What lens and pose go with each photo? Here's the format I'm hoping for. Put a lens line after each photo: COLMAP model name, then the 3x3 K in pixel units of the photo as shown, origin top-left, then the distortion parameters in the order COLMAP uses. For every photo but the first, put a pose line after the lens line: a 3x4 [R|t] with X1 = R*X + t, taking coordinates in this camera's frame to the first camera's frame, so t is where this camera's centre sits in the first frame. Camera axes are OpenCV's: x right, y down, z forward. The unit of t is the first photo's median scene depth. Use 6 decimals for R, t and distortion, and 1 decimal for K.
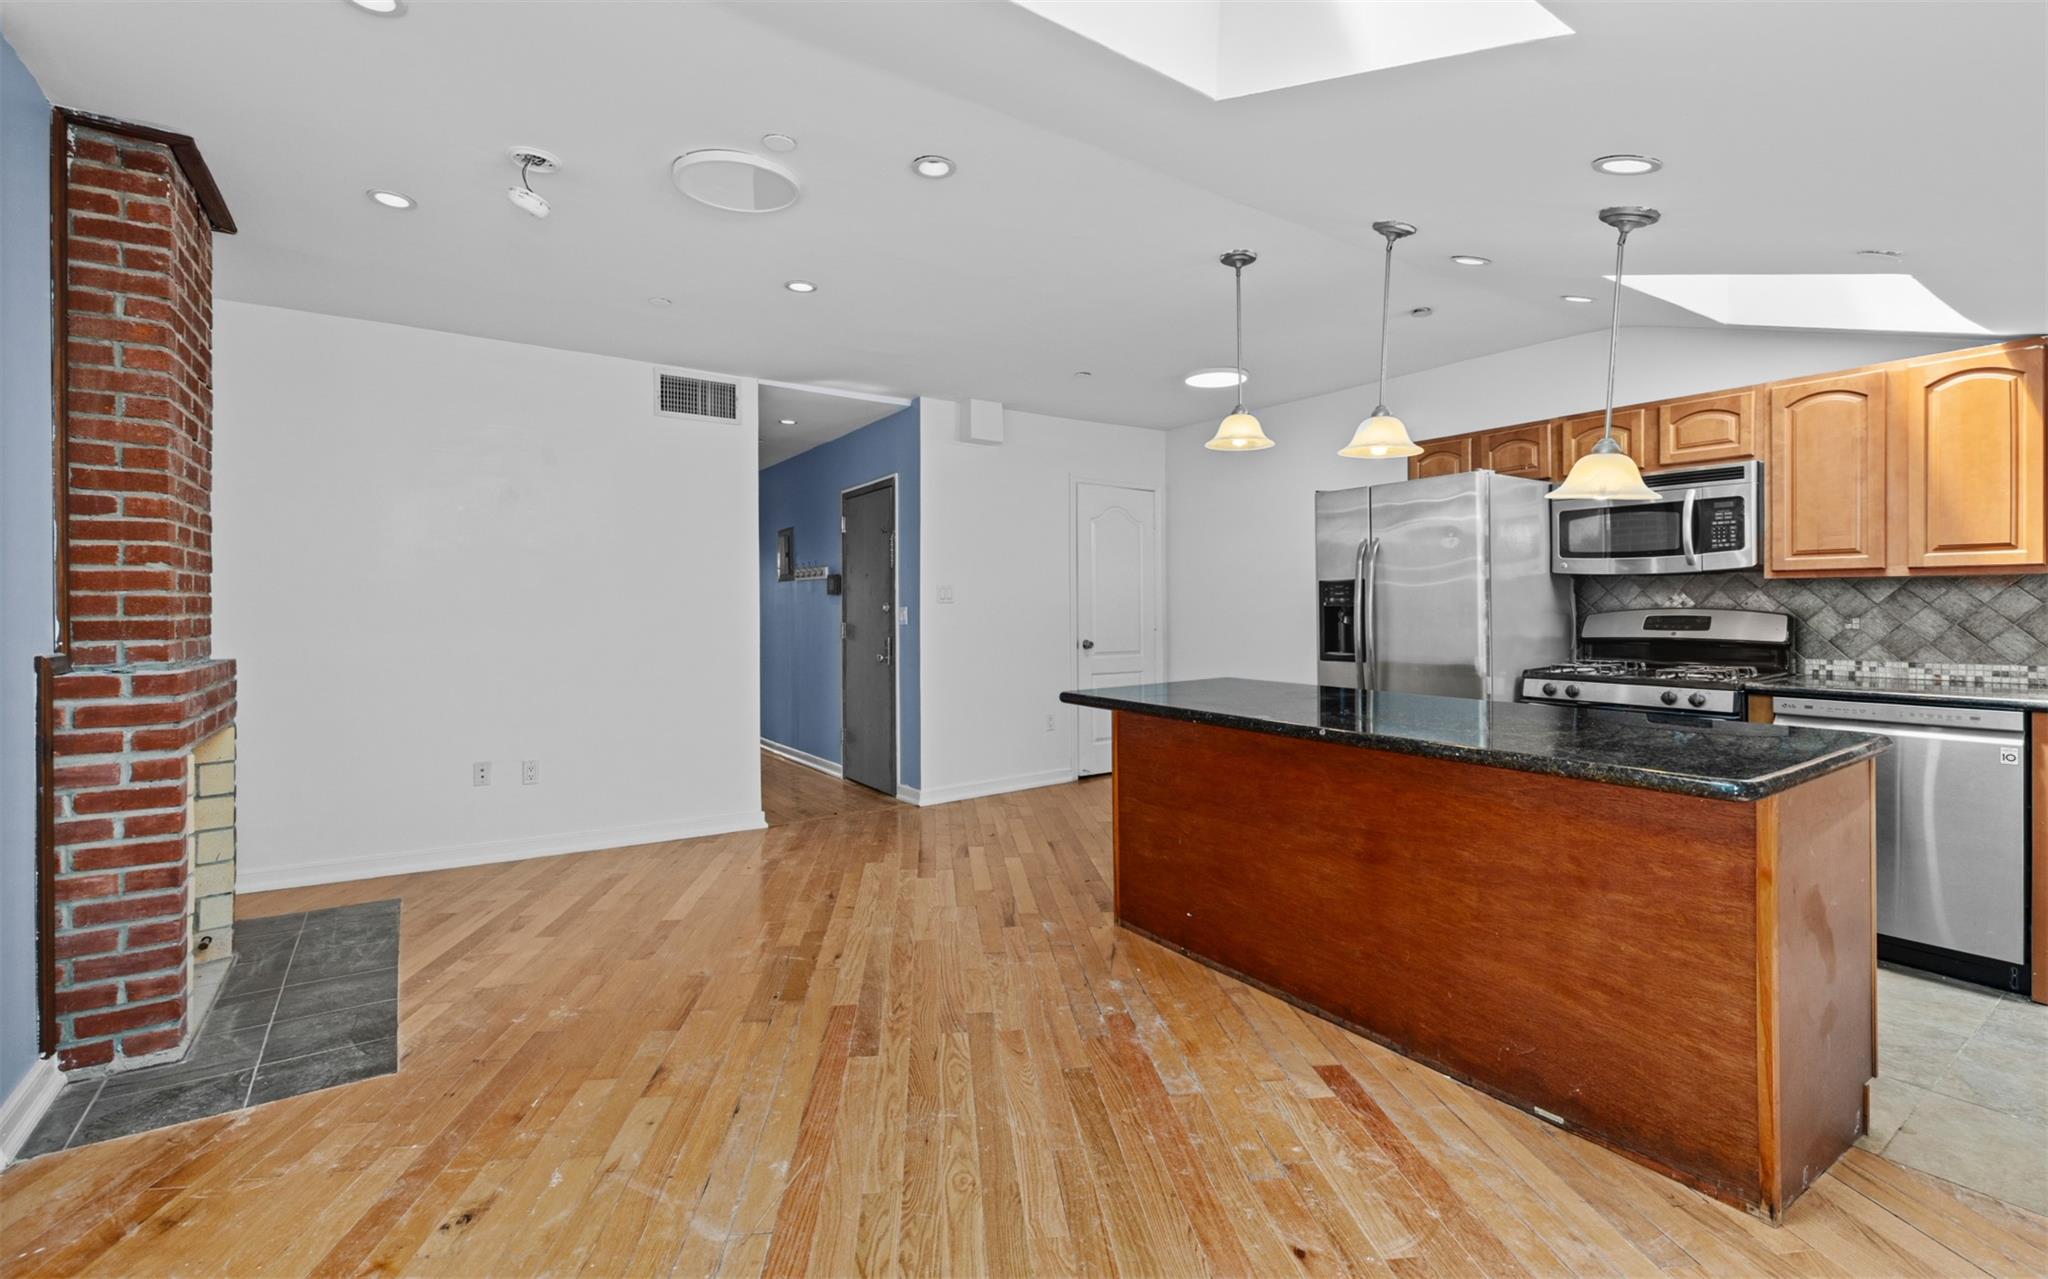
lens RADIAL K [[881.8, 0, 1034.4], [0, 881.8, 611.3], [0, 0, 1]] dist [-0.000230, 0.000224]
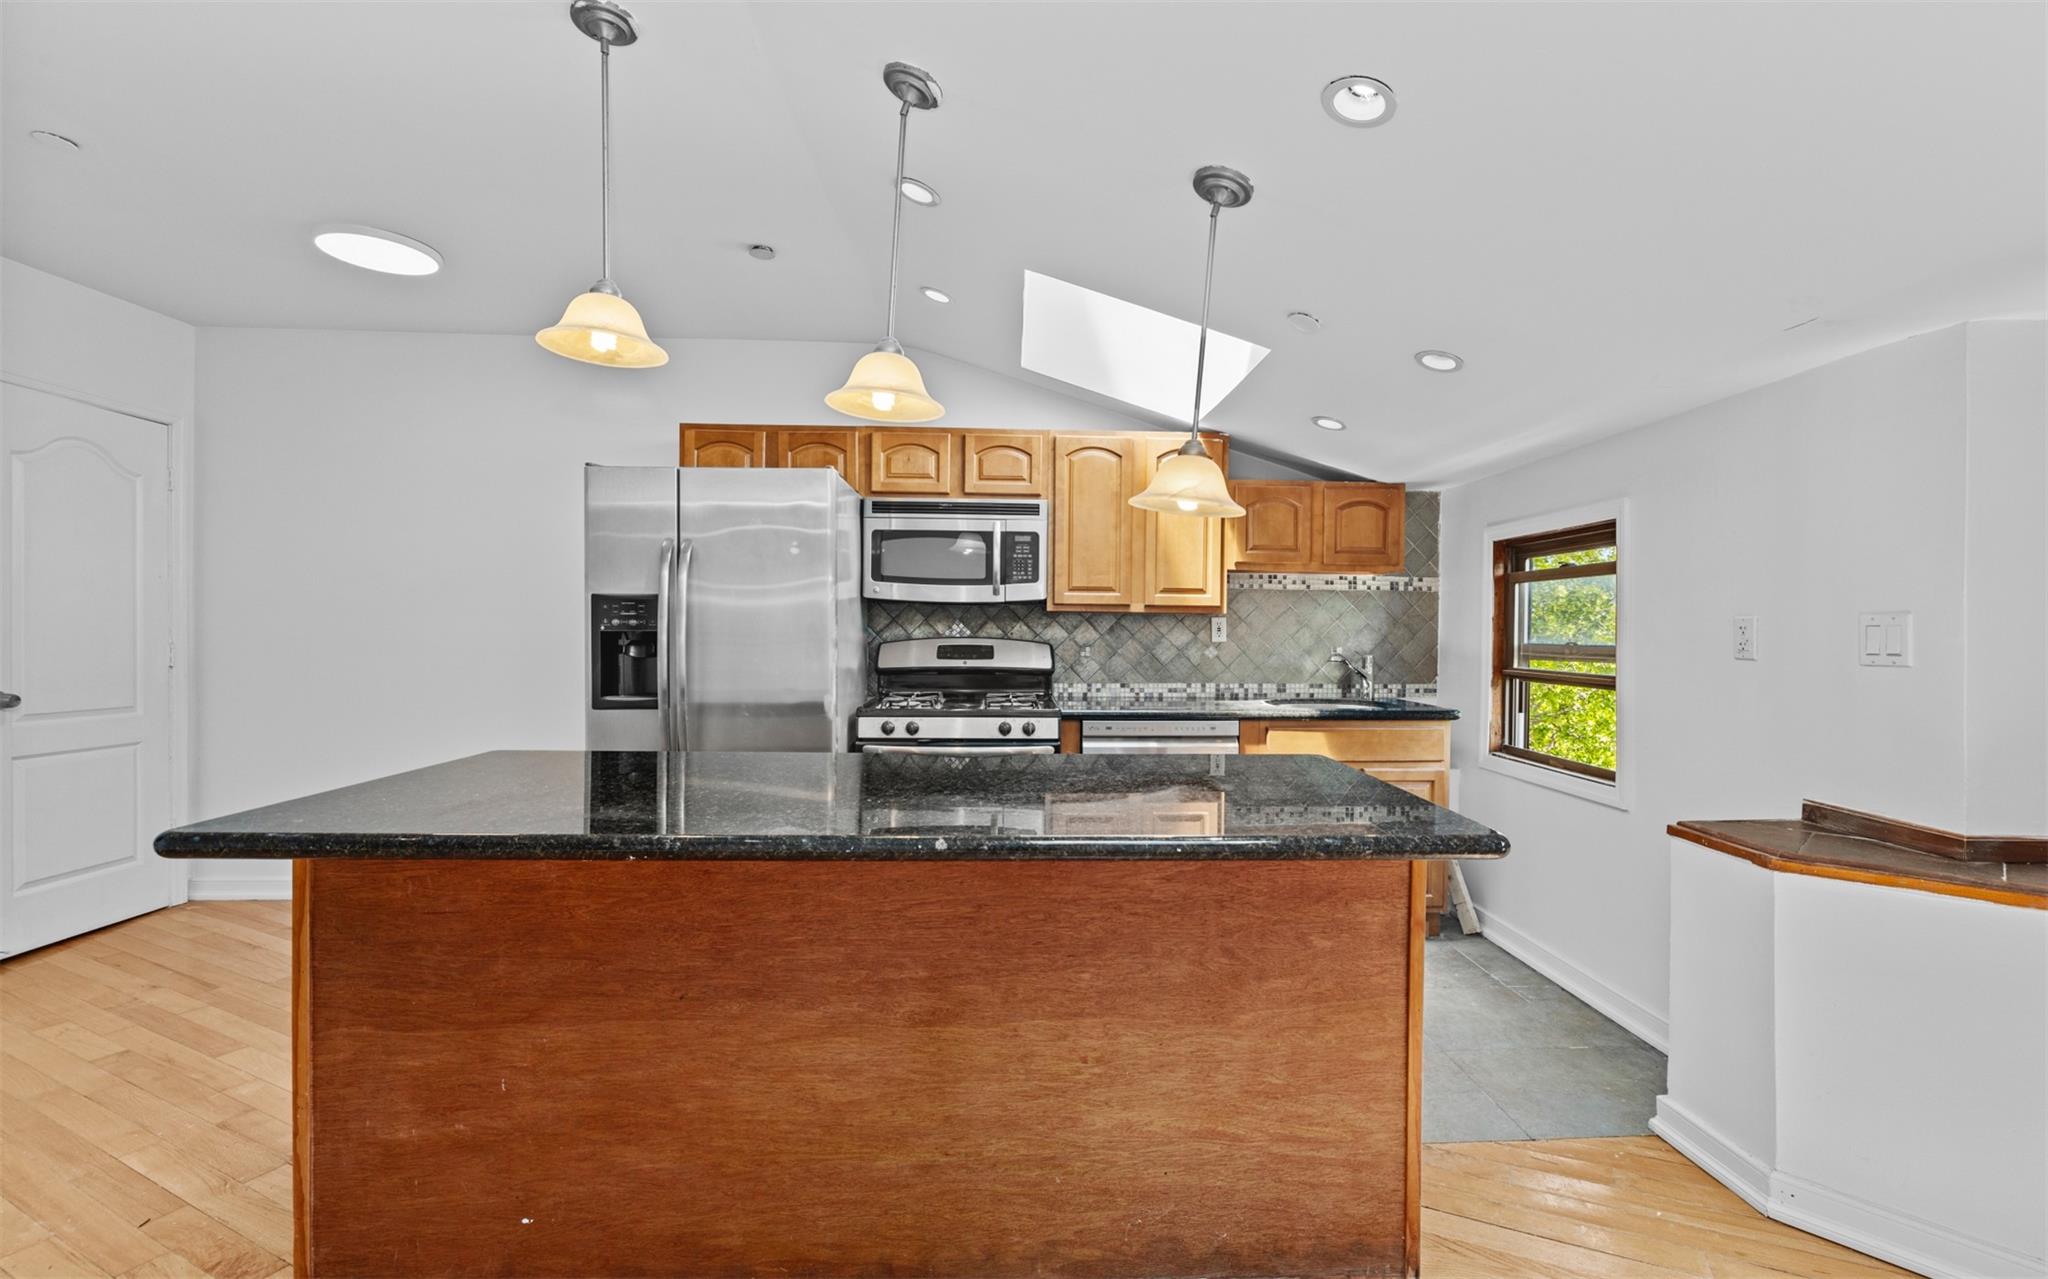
lens RADIAL K [[894.1, 0, 1062.9], [0, 894.1, 643.7], [0, 0, 1]] dist [-0.001317, 0.000355]
pose [[0.534990, 0.001076, 0.844858, -0.089944], [-0.006245, 0.999977, 0.002681, 0.000367], [-0.844835, -0.006710, 0.534984, 0.404029]]
